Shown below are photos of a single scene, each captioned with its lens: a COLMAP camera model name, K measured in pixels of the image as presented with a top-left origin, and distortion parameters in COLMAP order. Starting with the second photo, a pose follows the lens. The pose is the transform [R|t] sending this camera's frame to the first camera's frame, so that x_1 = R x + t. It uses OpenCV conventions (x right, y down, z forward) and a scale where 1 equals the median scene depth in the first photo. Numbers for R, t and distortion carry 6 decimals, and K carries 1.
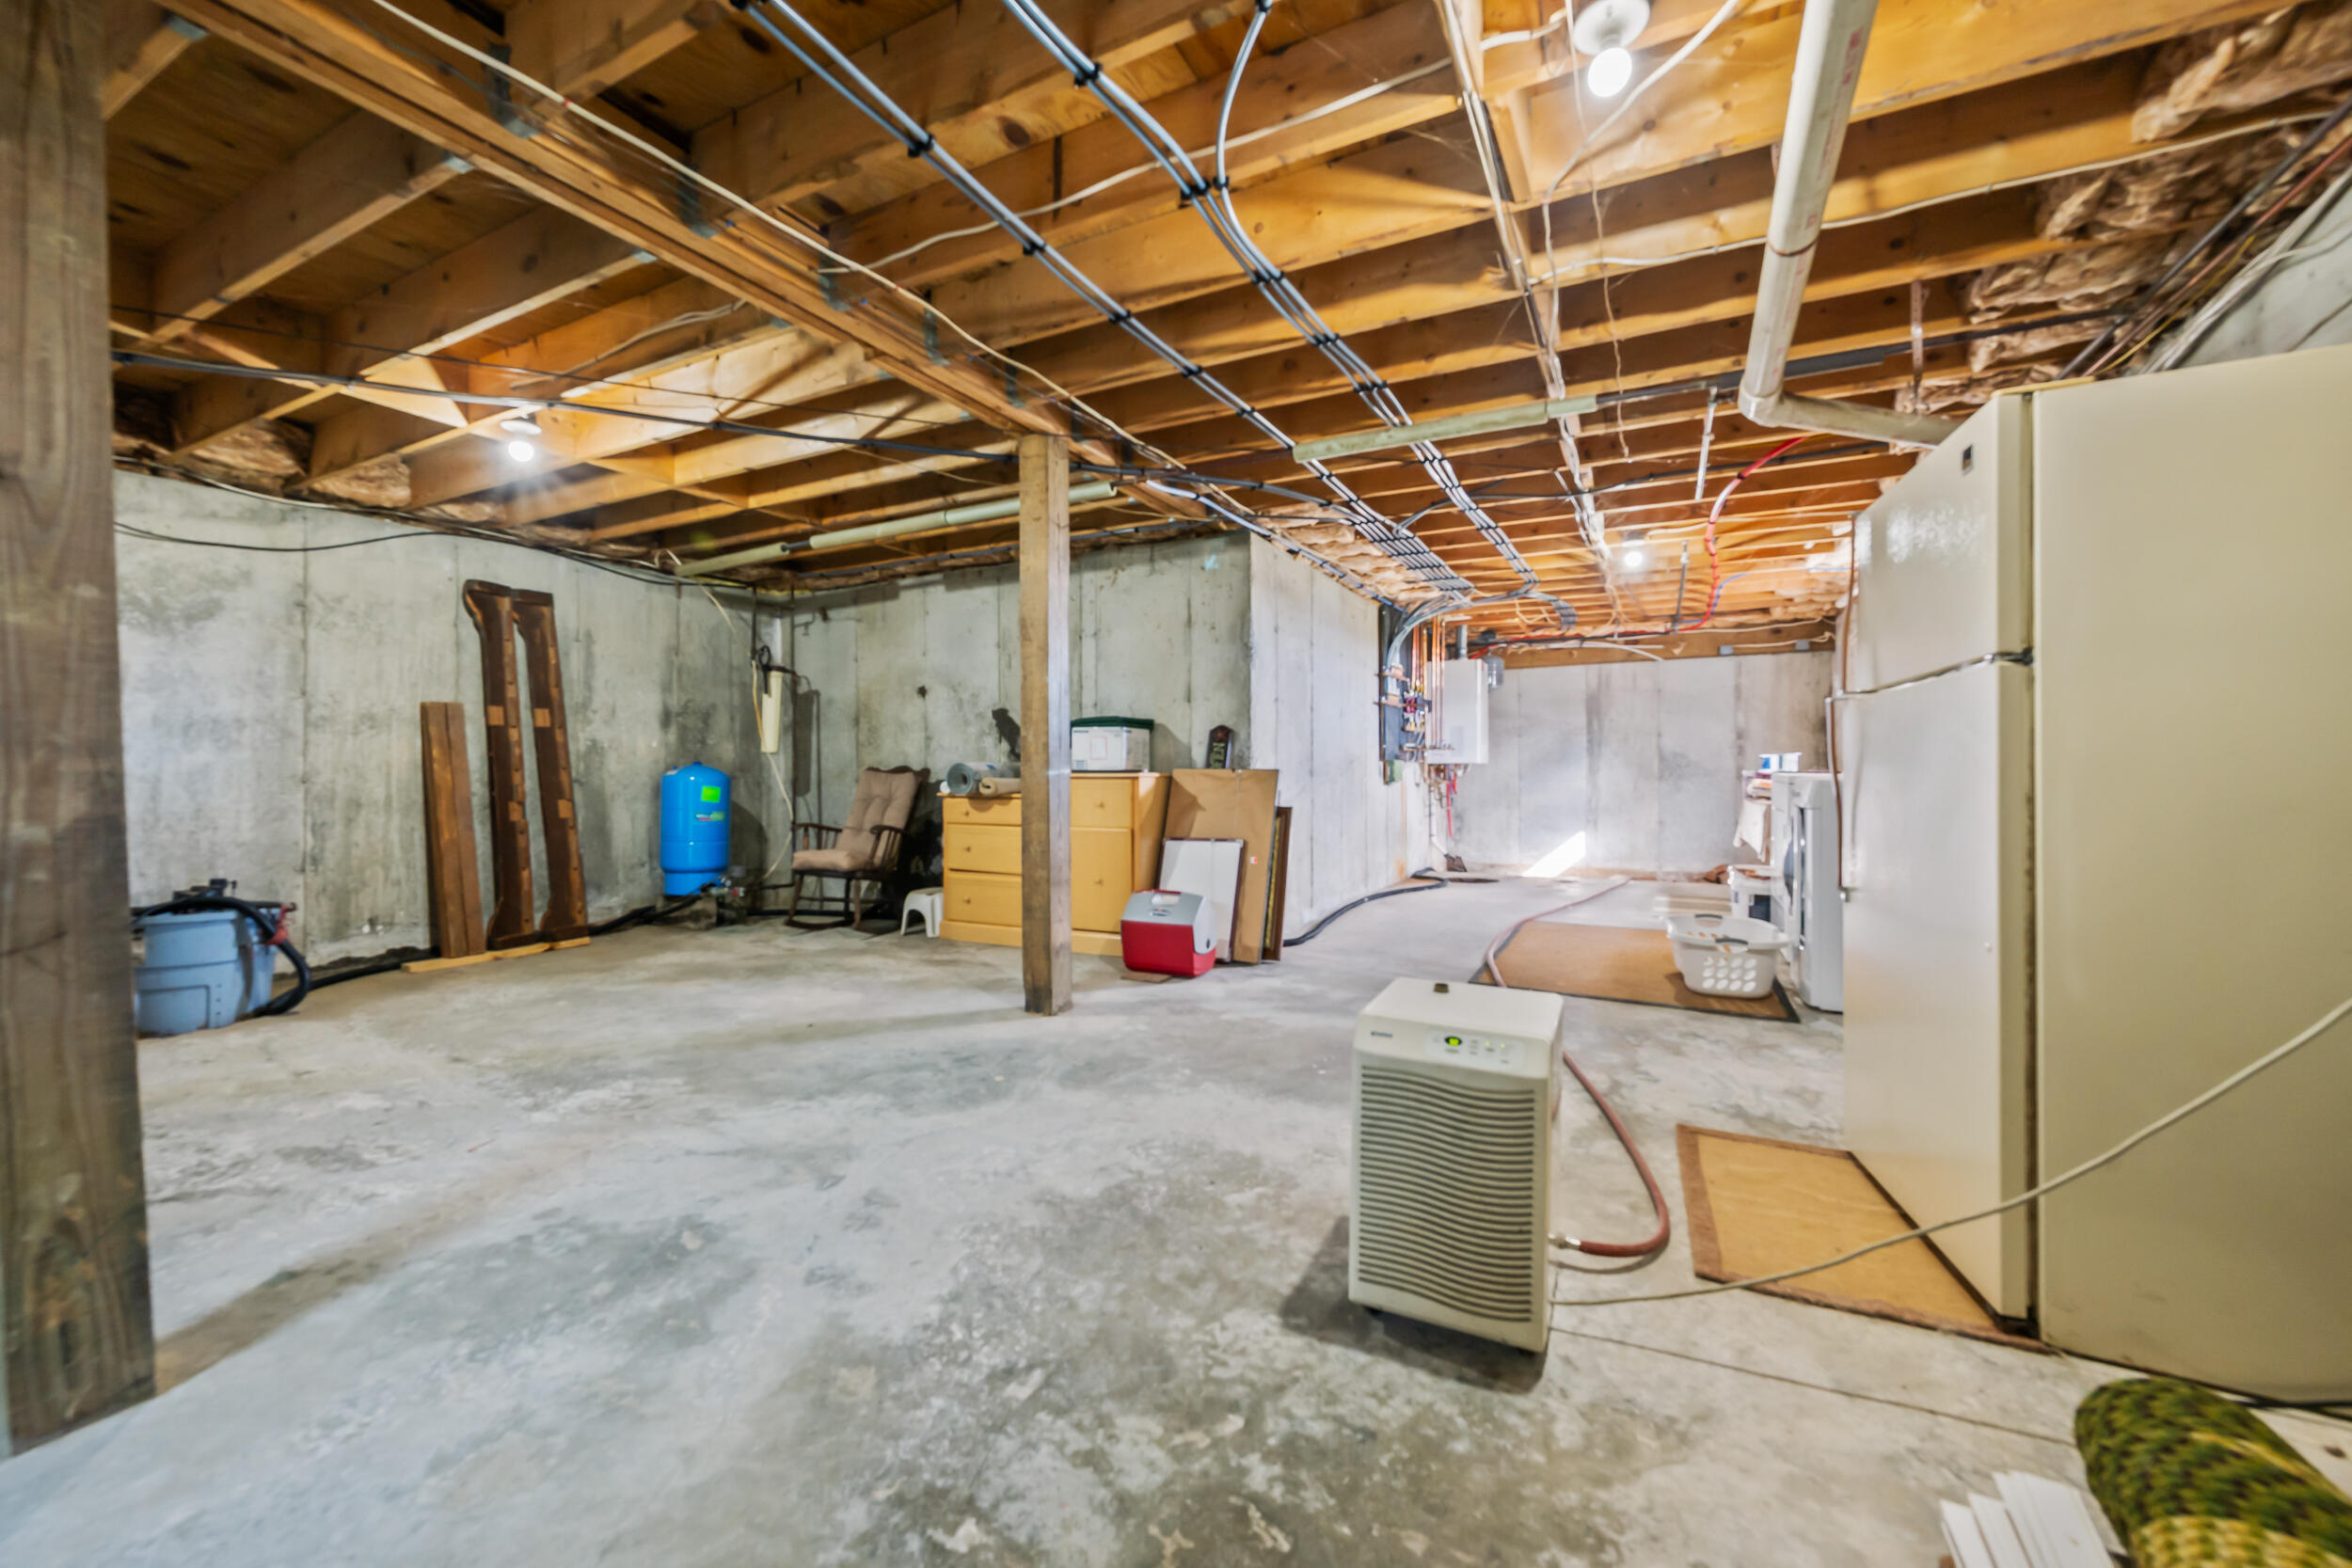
lens RADIAL K [[926.5, 0, 1169.1], [0, 926.5, 764.1], [0, 0, 1]] dist [-0.001641, -0.001038]
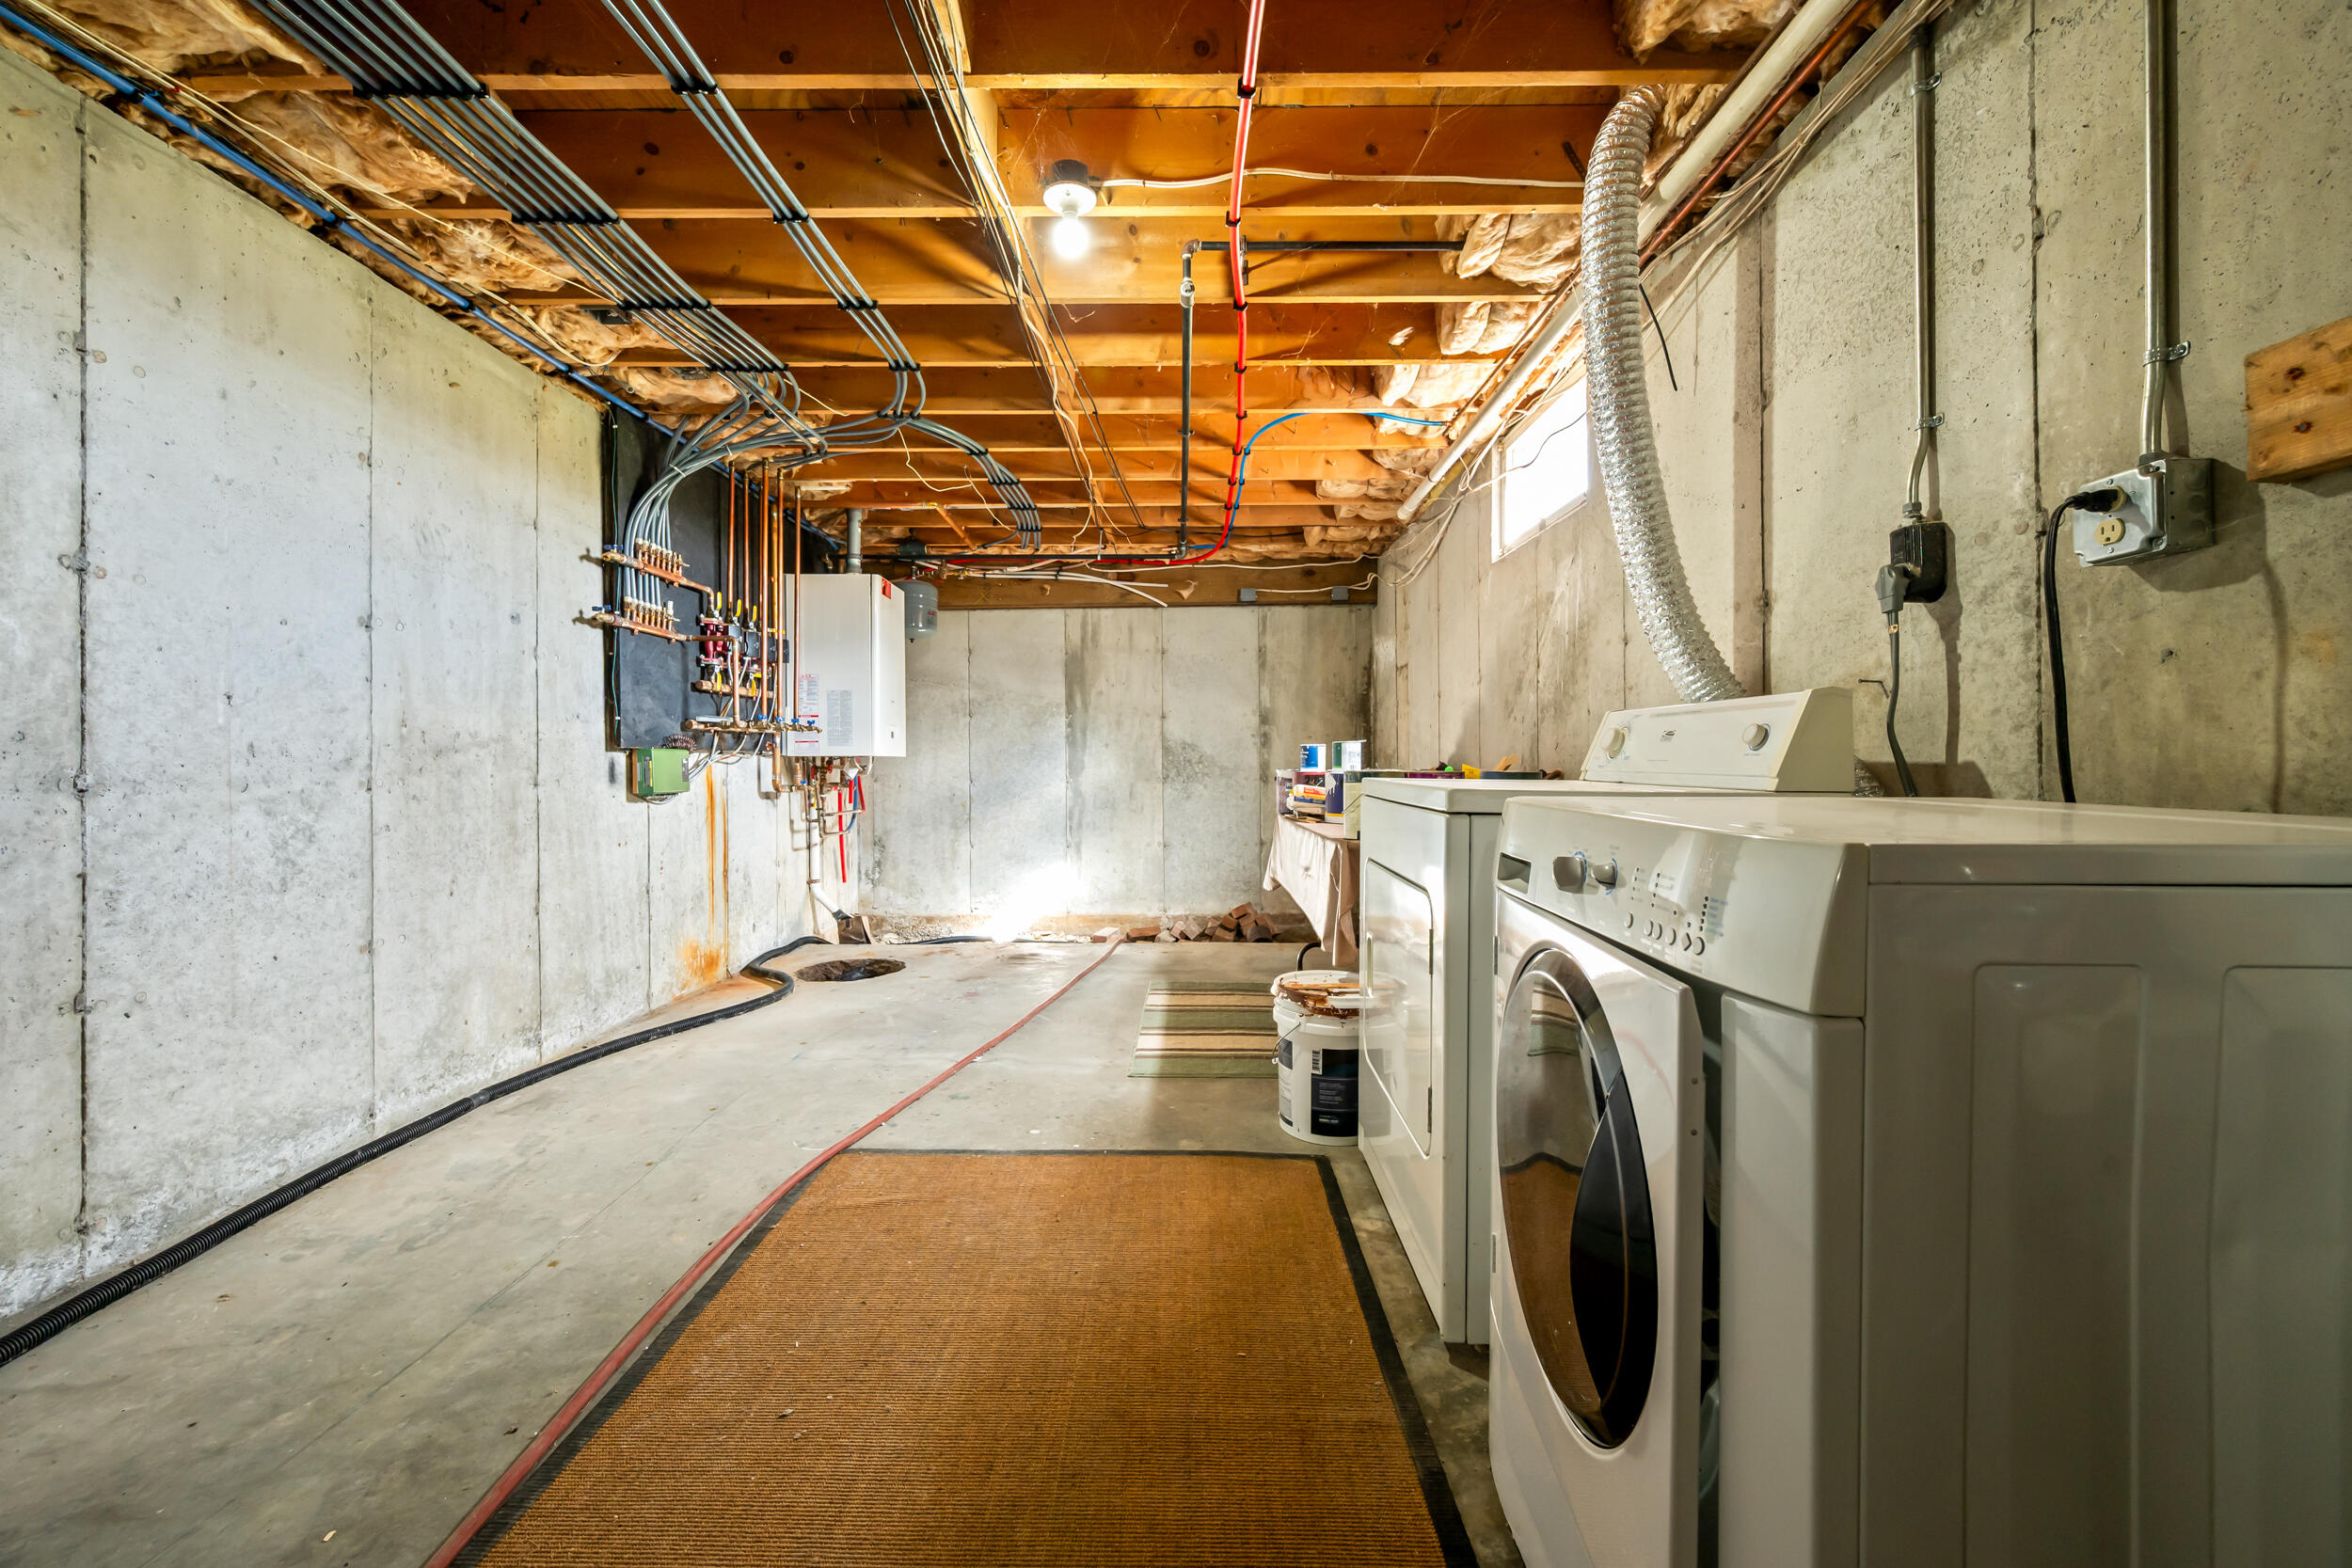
lens RADIAL K [[926.5, 0, 1176.3], [0, 926.5, 765.7], [0, 0, 1]] dist [-0.001641, -0.001038]
pose [[0.886810, -0.002134, 0.462129, 0.232761], [-0.000041, 0.999989, 0.004696, 0.001578], [-0.462133, -0.004184, 0.886801, 0.408312]]
